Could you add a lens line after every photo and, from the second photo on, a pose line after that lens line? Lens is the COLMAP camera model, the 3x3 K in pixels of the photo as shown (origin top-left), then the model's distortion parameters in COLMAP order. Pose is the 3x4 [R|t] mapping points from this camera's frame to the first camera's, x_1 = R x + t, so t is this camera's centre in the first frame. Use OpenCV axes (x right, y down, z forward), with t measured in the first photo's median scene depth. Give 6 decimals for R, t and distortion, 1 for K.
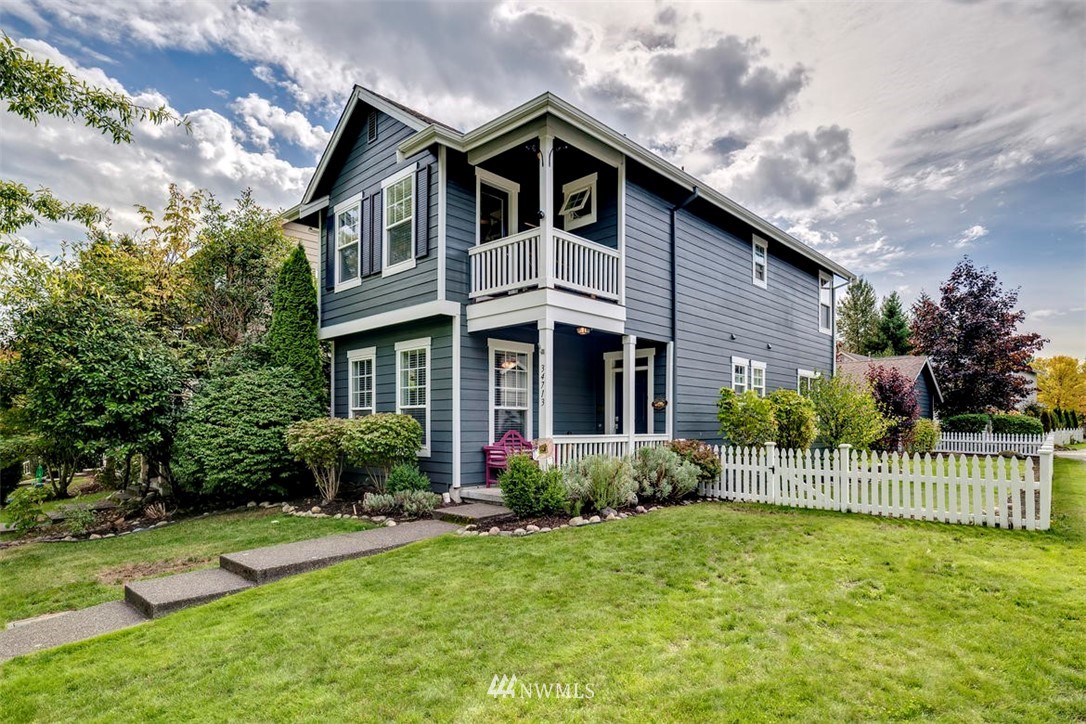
lens RADIAL K [[591.7, 0, 545.2], [0, 591.7, 429.4], [0, 0, 1]] dist [-0.006567, -0.004713]
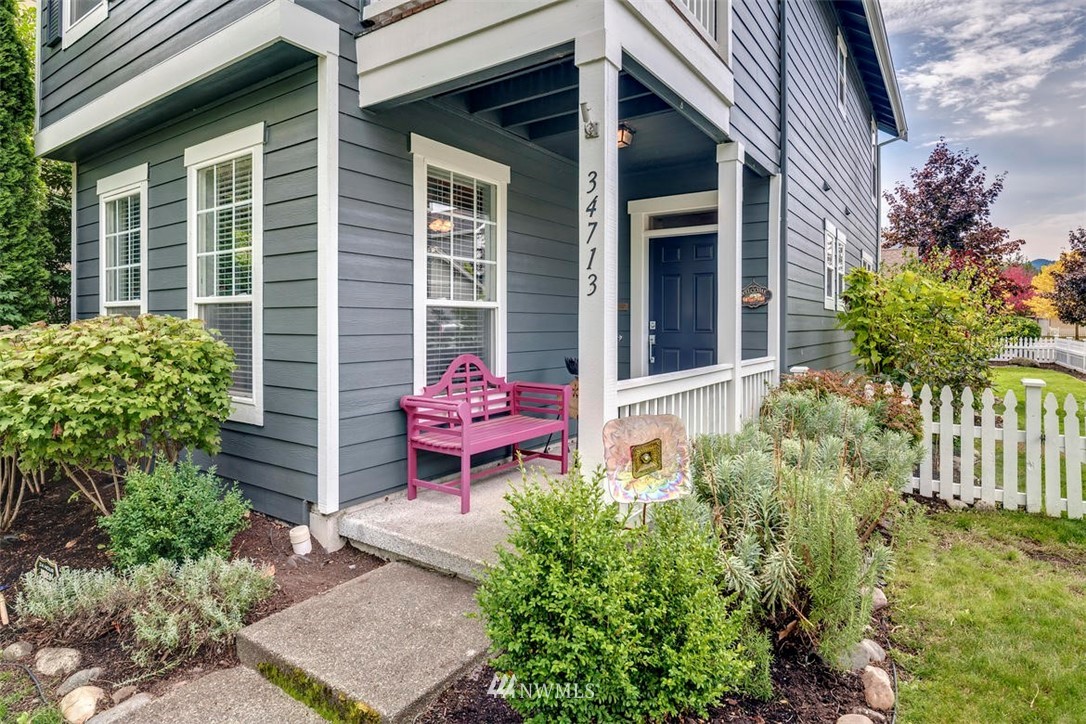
lens RADIAL K [[591.7, 0, 544.6], [0, 591.7, 322.8], [0, 0, 1]] dist [-0.006567, -0.004713]
pose [[0.987683, -0.000106, 0.156471, -0.067831], [0.001290, 0.999971, -0.007466, -0.018708], [-0.156465, 0.007576, 0.987654, 0.566980]]
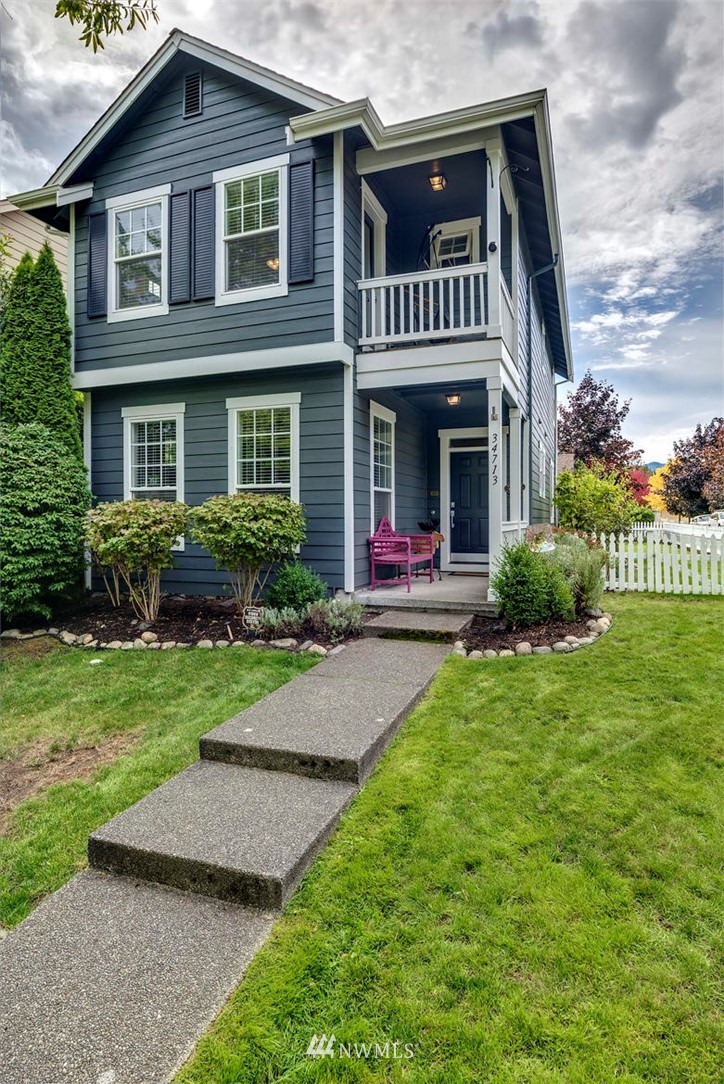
lens RADIAL K [[590.6, 0, 375.4], [0, 590.6, 520.5], [0, 0, 1]] dist [-0.006567, -0.004713]
pose [[0.919999, -0.006441, 0.391867, -0.388538], [0.007983, 0.999965, -0.002305, 0.007917], [-0.391839, 0.005248, 0.920019, 0.269382]]
